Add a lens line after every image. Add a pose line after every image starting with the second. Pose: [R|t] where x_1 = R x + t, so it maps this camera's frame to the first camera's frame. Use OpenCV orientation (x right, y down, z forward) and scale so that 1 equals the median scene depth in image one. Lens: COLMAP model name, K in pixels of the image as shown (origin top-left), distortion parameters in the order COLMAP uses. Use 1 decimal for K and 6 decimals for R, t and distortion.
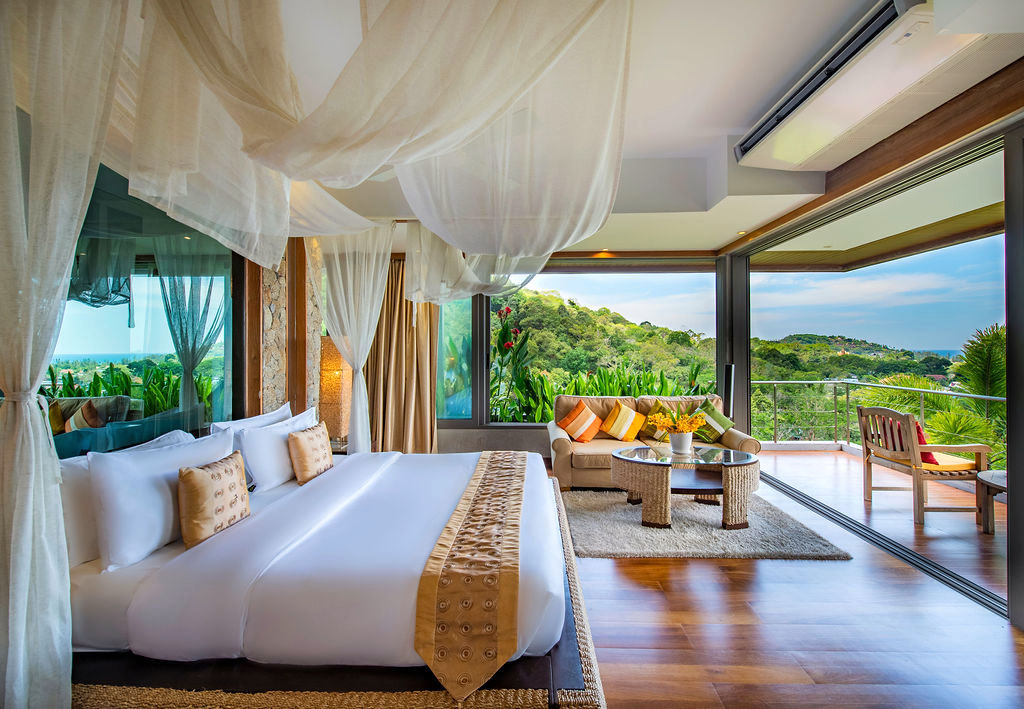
lens RADIAL K [[398.9, 0, 463.0], [0, 398.9, 352.0], [0, 0, 1]] dist [-0.004155, -0.000014]
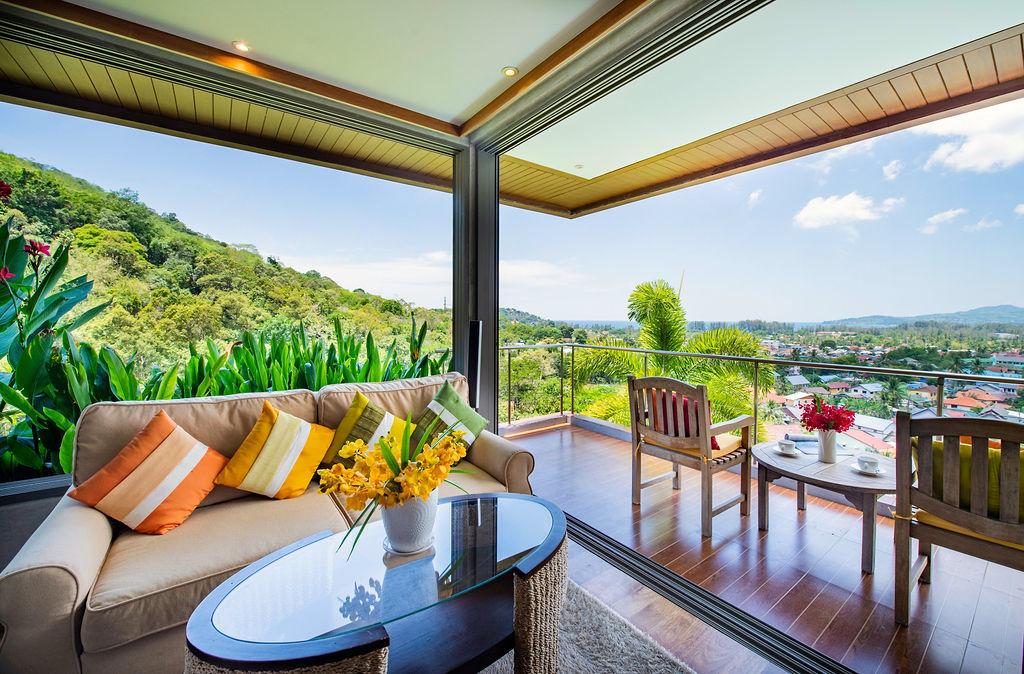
lens RADIAL K [[392.3, 0, 516.4], [0, 392.3, 332.2], [0, 0, 1]] dist [-0.005605, -0.000780]
pose [[0.691616, -0.007641, 0.722225, 0.265465], [-0.008980, 0.999776, 0.019176, 0.034505], [-0.722210, -0.019748, 0.691392, 0.511716]]
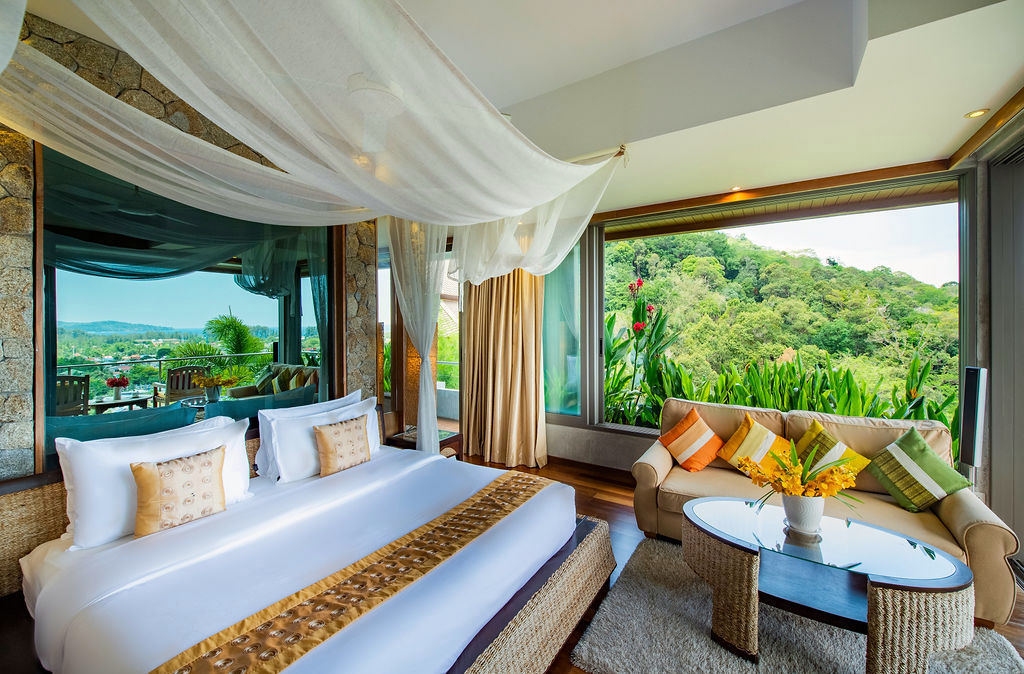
lens RADIAL K [[392.3, 0, 519.8], [0, 392.3, 330.3], [0, 0, 1]] dist [-0.005605, -0.000780]
pose [[0.905991, -0.002811, -0.423287, 0.315174], [0.008738, 0.999889, 0.012062, -0.029443], [0.423207, -0.014627, 0.905915, 0.250071]]
